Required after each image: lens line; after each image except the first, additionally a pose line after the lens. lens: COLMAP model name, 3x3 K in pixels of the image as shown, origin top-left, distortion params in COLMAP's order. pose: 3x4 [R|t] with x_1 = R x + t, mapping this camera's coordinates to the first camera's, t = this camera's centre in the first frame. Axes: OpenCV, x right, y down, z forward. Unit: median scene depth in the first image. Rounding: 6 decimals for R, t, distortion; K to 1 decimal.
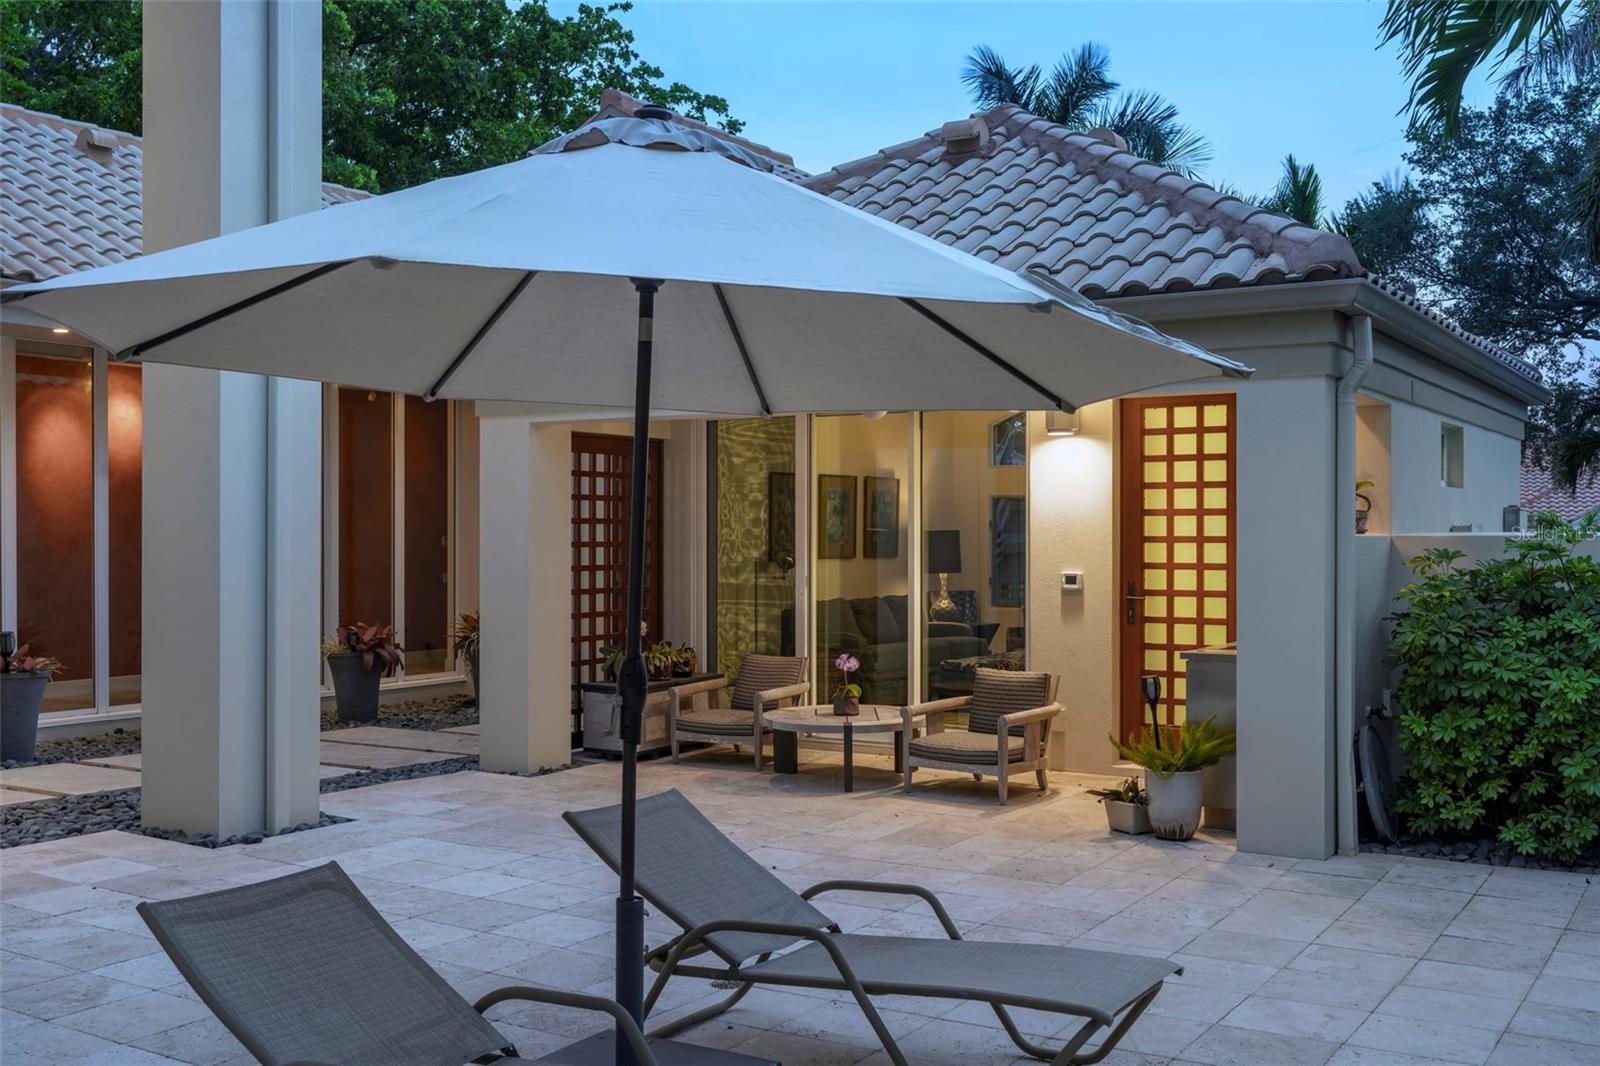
lens RADIAL K [[1583.6, 0, 792.8], [0, 1583.6, 532.9], [0, 0, 1]] dist [-0.001937, 0.000000]
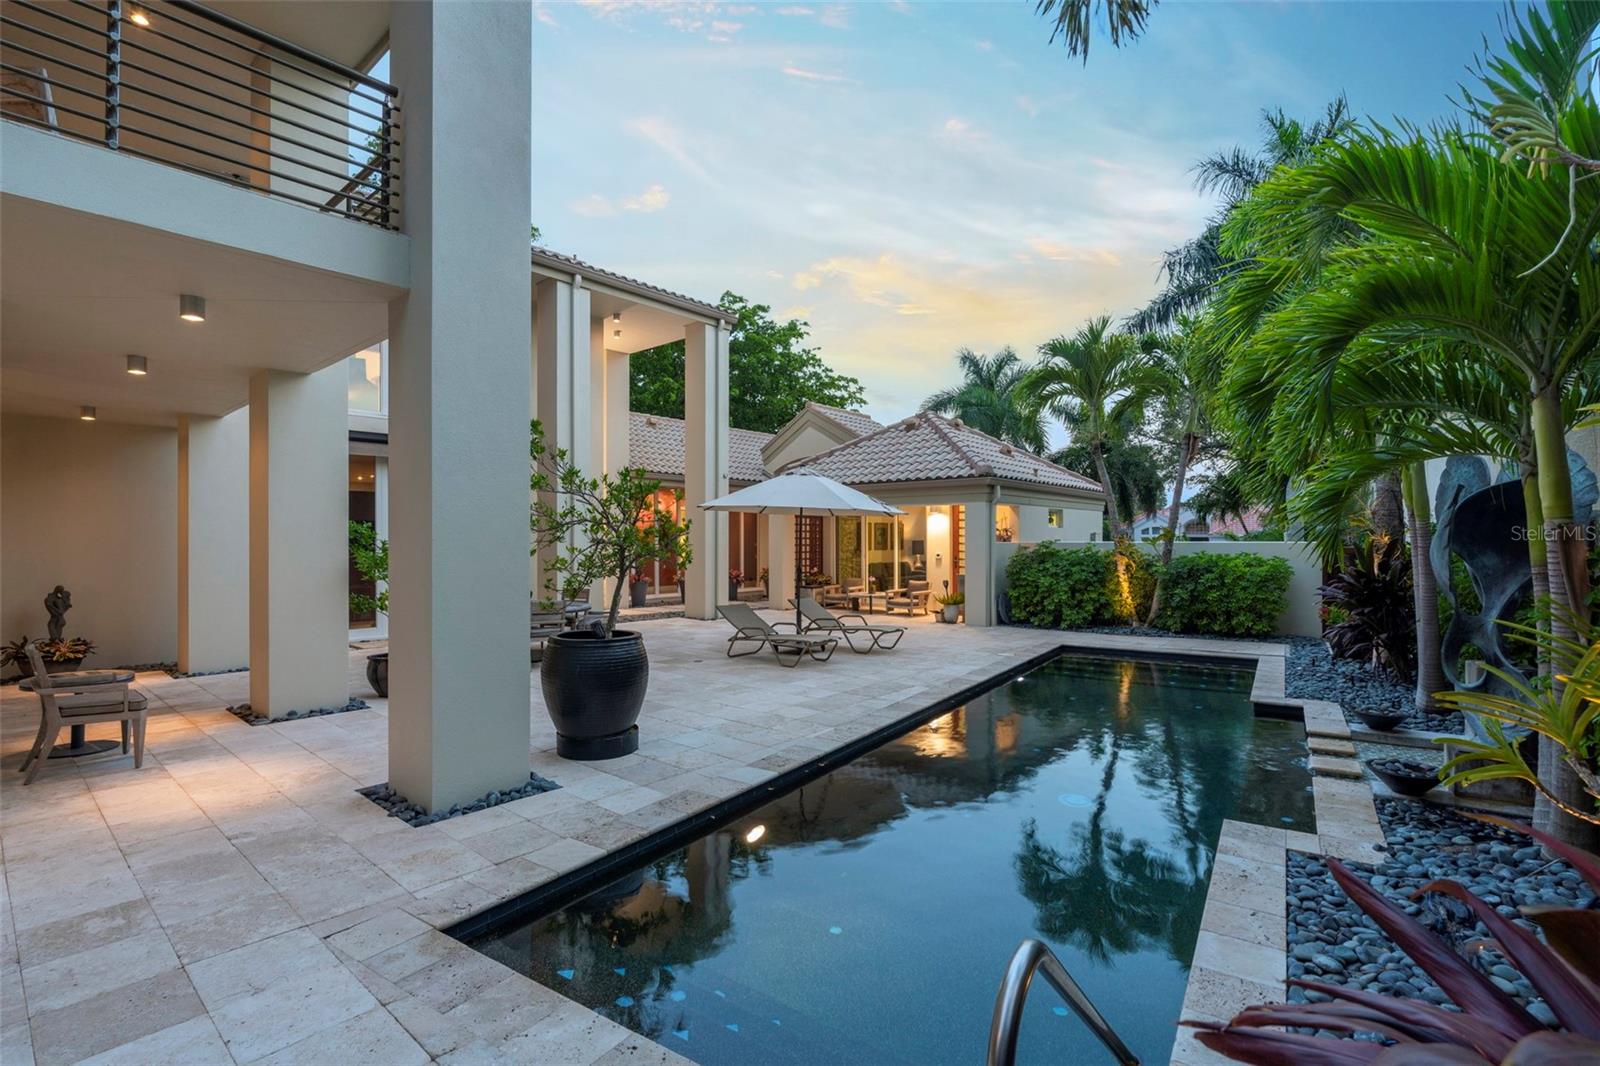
lens RADIAL K [[730.5, 0, 804.6], [0, 730.5, 543.1], [0, 0, 1]] dist [-0.002665, -0.001811]
pose [[0.989927, -0.000862, -0.141577, 0.111582], [0.001363, 0.999993, 0.003440, -0.002966], [0.141573, -0.003598, 0.989921, -0.601680]]
